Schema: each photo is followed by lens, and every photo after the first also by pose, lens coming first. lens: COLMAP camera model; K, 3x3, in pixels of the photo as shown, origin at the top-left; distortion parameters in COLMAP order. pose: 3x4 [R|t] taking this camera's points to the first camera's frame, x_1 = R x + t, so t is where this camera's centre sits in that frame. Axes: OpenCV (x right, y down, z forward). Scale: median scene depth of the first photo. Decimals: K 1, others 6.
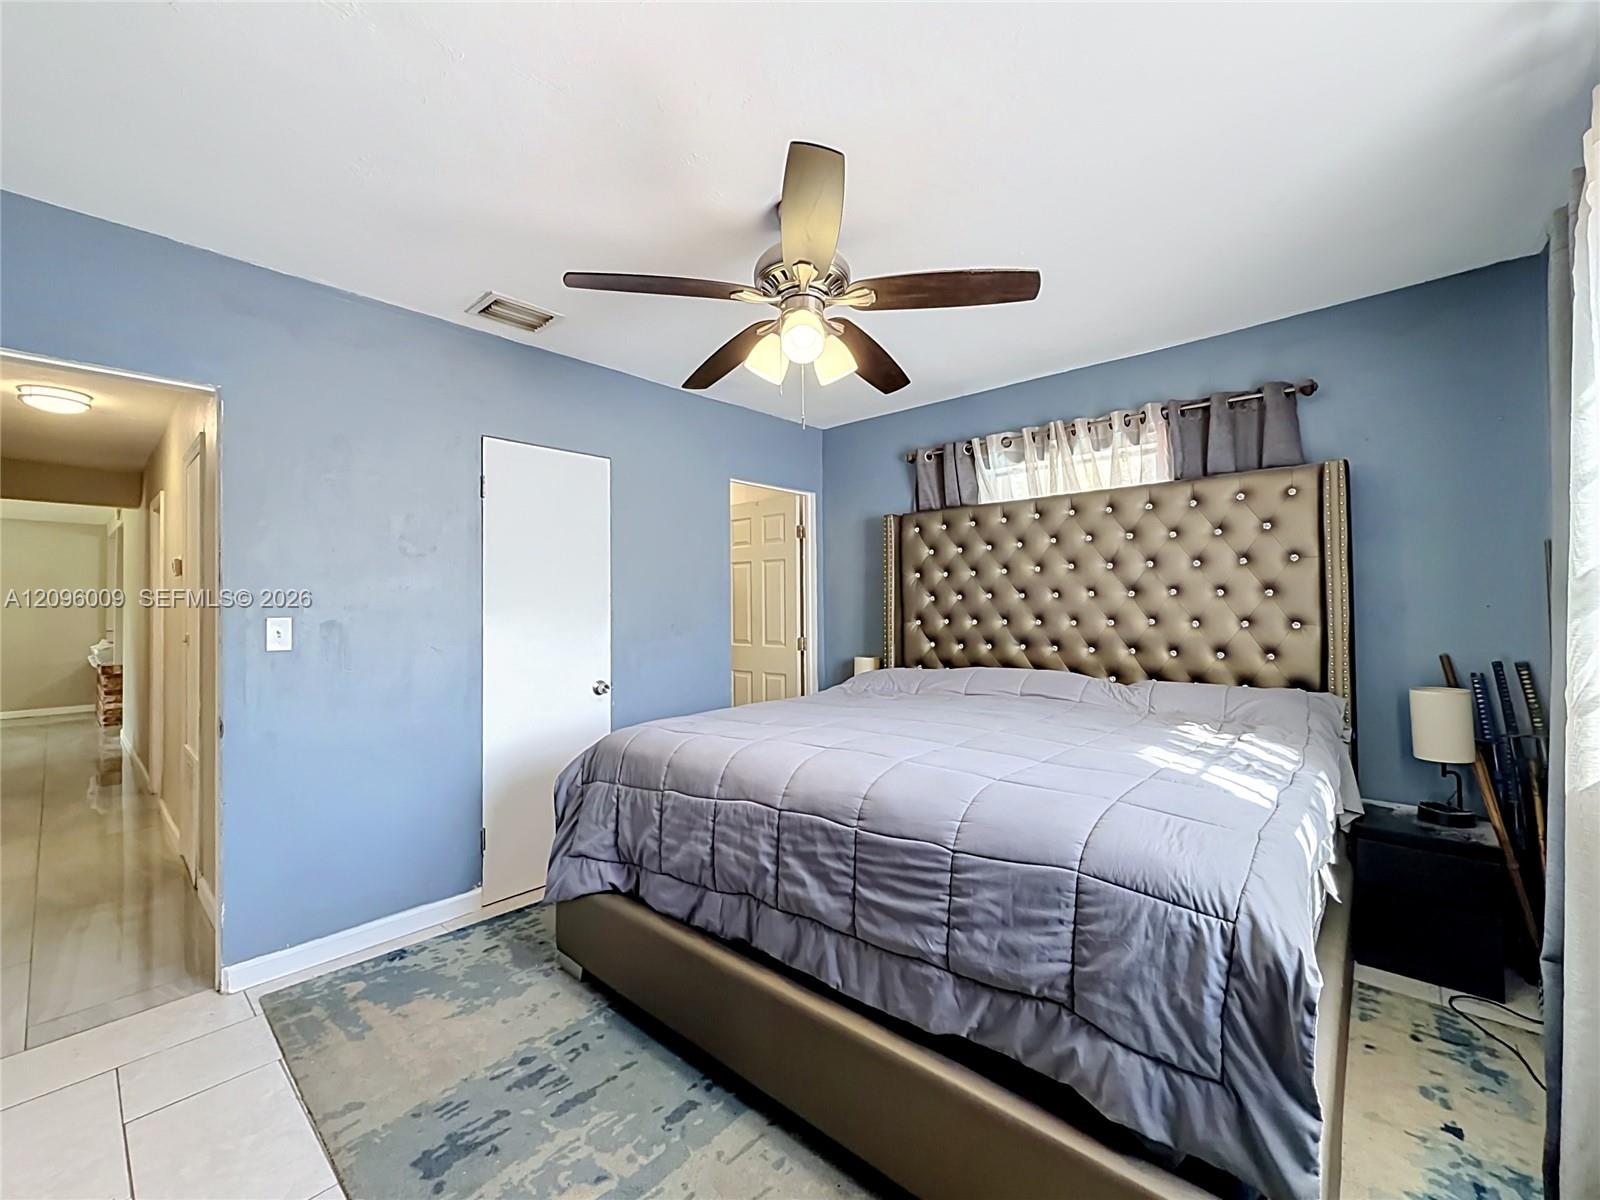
lens RADIAL K [[651.9, 0, 801.1], [0, 651.9, 598.8], [0, 0, 1]] dist [-0.003677, -0.000396]
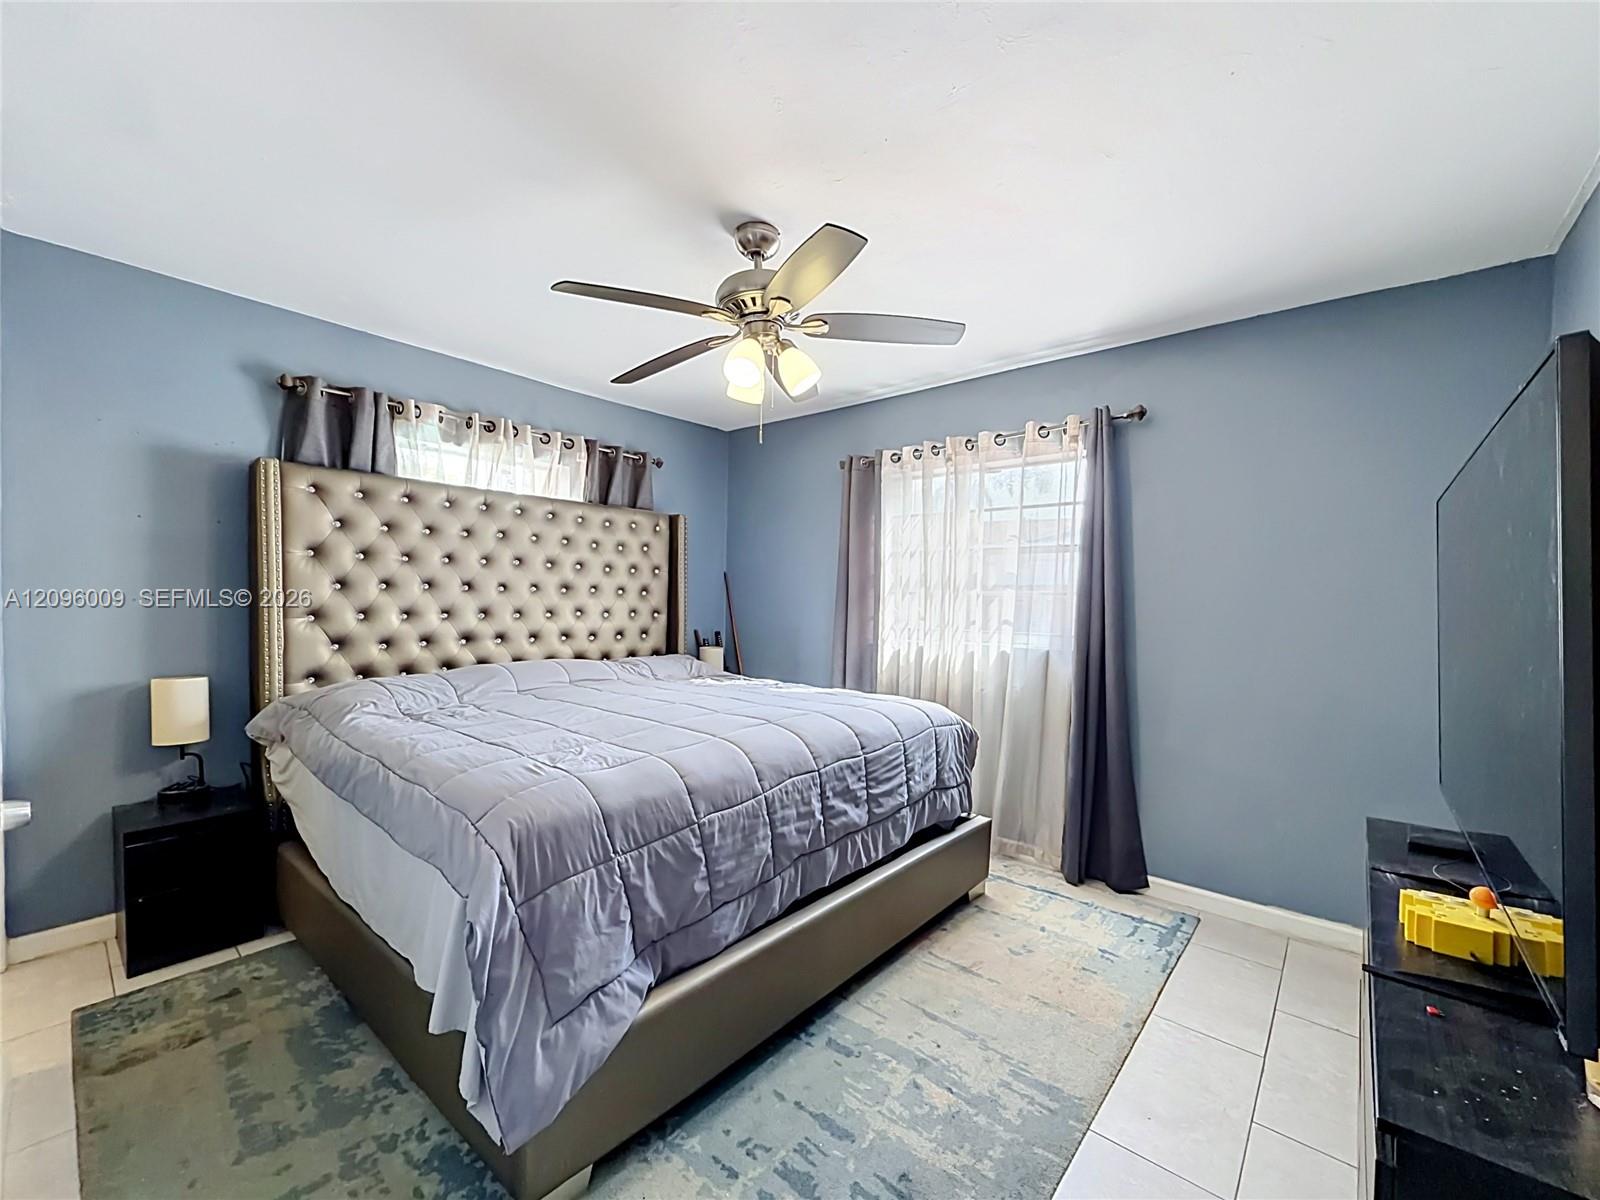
lens RADIAL K [[651.9, 0, 796.9], [0, 651.9, 634.7], [0, 0, 1]] dist [-0.003677, -0.000396]
pose [[-0.015434, -0.040354, 0.999066, -1.272061], [-0.026106, 0.998861, 0.039942, 0.023818], [-0.999540, -0.025465, -0.016470, 1.095804]]
